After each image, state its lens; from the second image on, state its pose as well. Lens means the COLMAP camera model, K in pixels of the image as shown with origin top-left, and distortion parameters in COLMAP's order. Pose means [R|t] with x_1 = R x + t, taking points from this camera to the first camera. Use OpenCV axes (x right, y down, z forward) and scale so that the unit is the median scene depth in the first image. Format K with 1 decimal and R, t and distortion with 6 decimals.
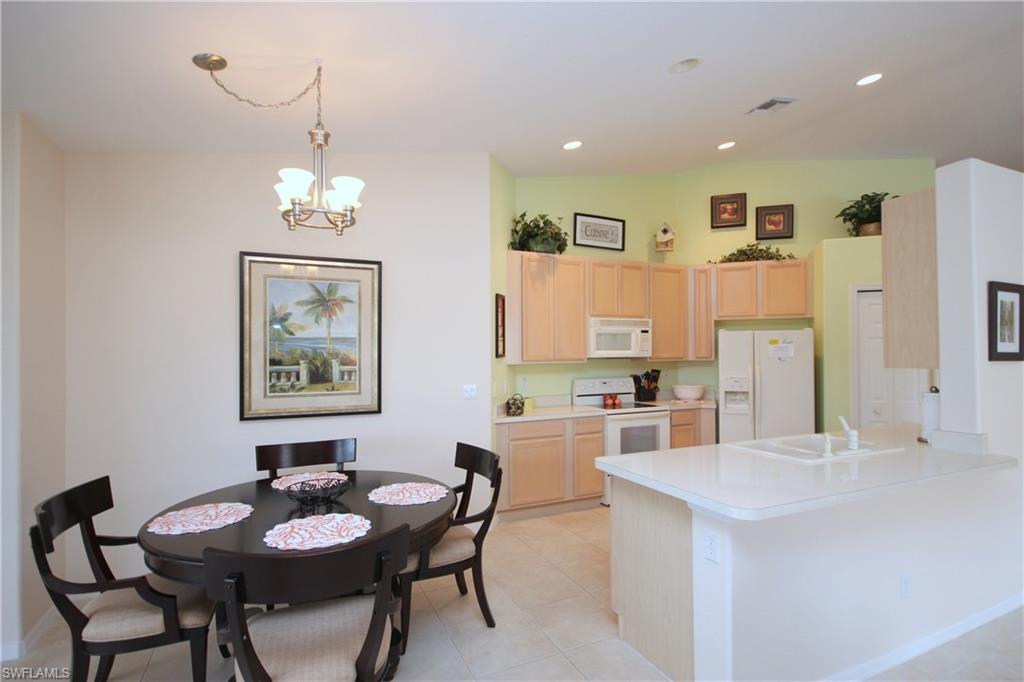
lens RADIAL K [[483.8, 0, 527.9], [0, 483.8, 346.8], [0, 0, 1]] dist [0.012052, 0.002414]
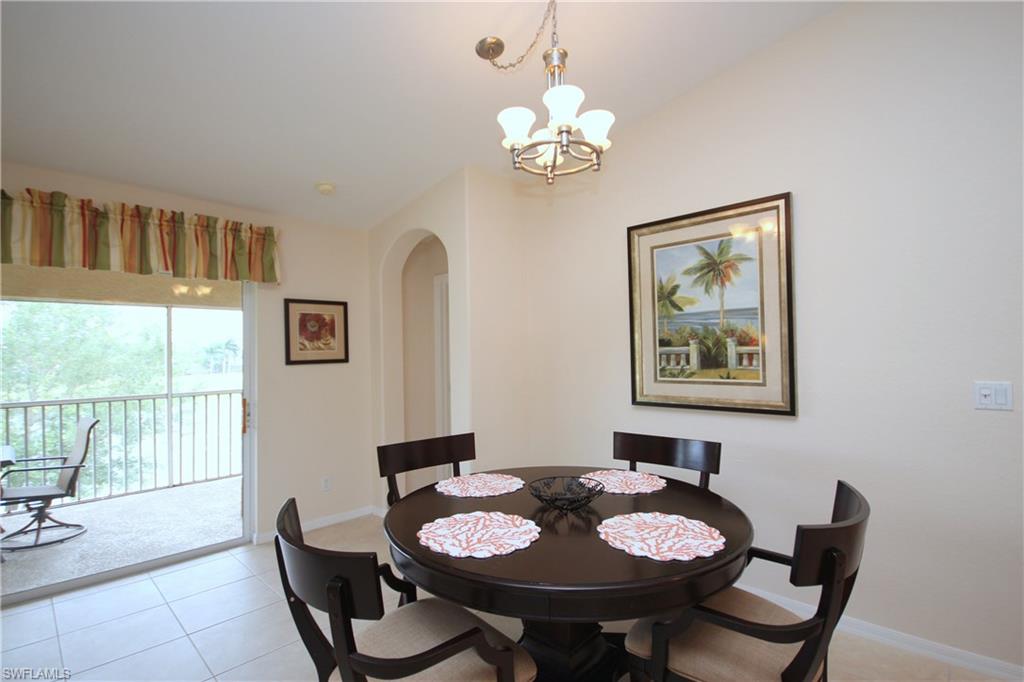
lens RADIAL K [[483.8, 0, 515.8], [0, 483.8, 348.4], [0, 0, 1]] dist [0.012052, 0.002414]
pose [[0.374556, -0.016167, -0.927063, 0.193118], [0.024969, 0.999661, -0.007345, 0.040680], [0.926868, -0.020397, 0.374833, 0.408049]]
